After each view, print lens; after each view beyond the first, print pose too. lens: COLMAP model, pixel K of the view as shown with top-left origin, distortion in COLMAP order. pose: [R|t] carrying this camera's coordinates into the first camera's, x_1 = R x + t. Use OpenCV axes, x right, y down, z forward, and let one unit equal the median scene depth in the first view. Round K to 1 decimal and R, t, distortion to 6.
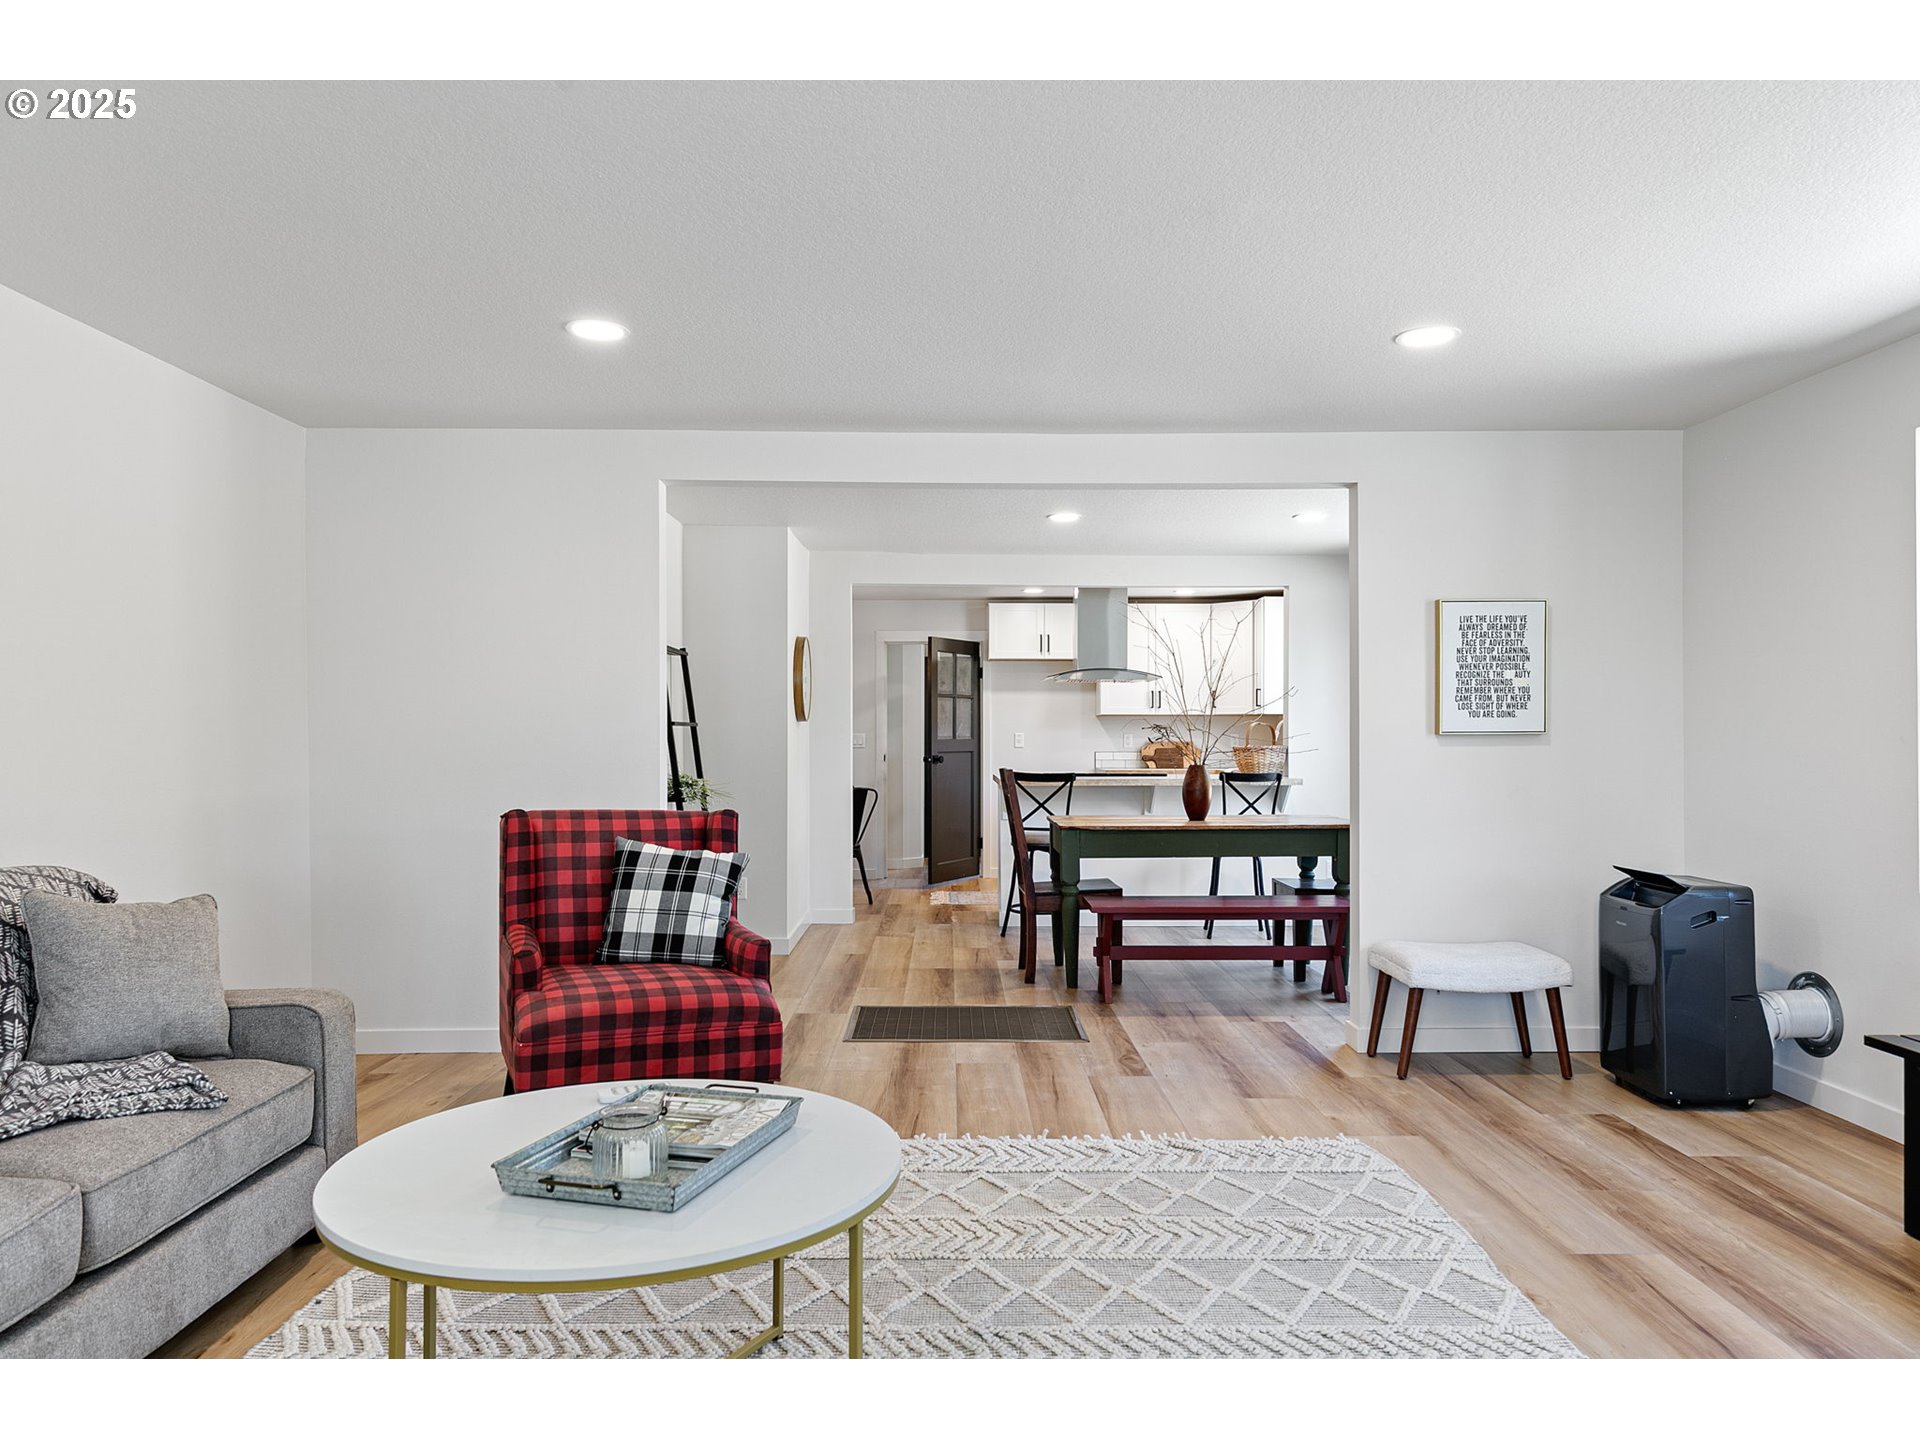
lens RADIAL K [[1192.9, 0, 950.2], [0, 1192.9, 730.3], [0, 0, 1]] dist [0.002330, -0.000009]
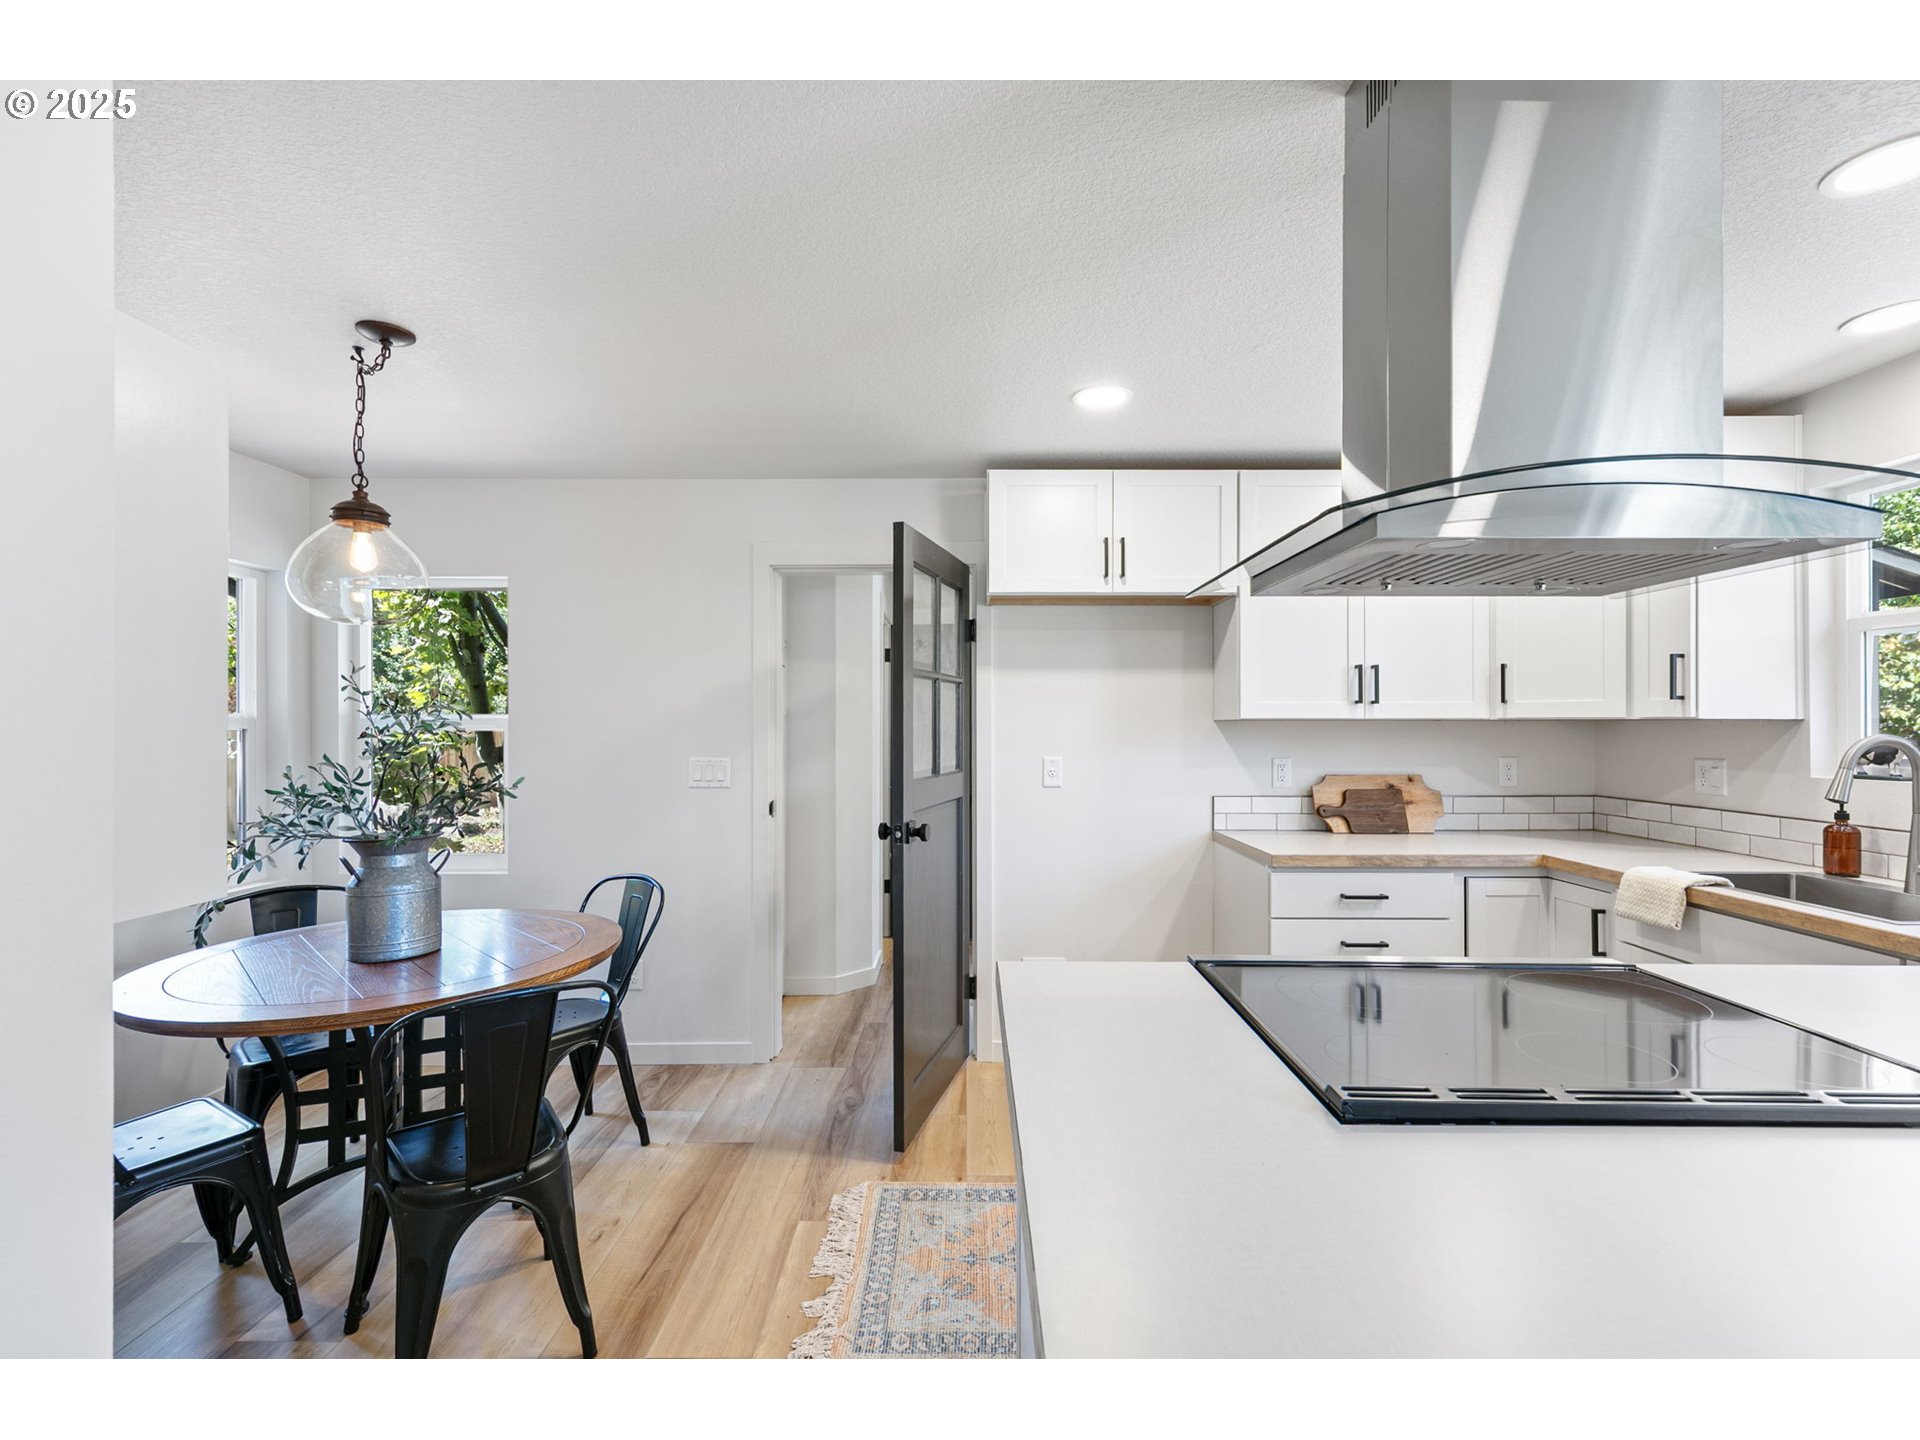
lens RADIAL K [[839.9, 0, 961.2], [0, 839.9, 725.8], [0, 0, 1]] dist [-0.000101, -0.000212]
pose [[0.999810, 0.001193, -0.019445, 0.028505], [-0.001042, 0.999969, 0.007790, -0.012944], [0.019453, -0.007769, 0.999781, 0.683942]]
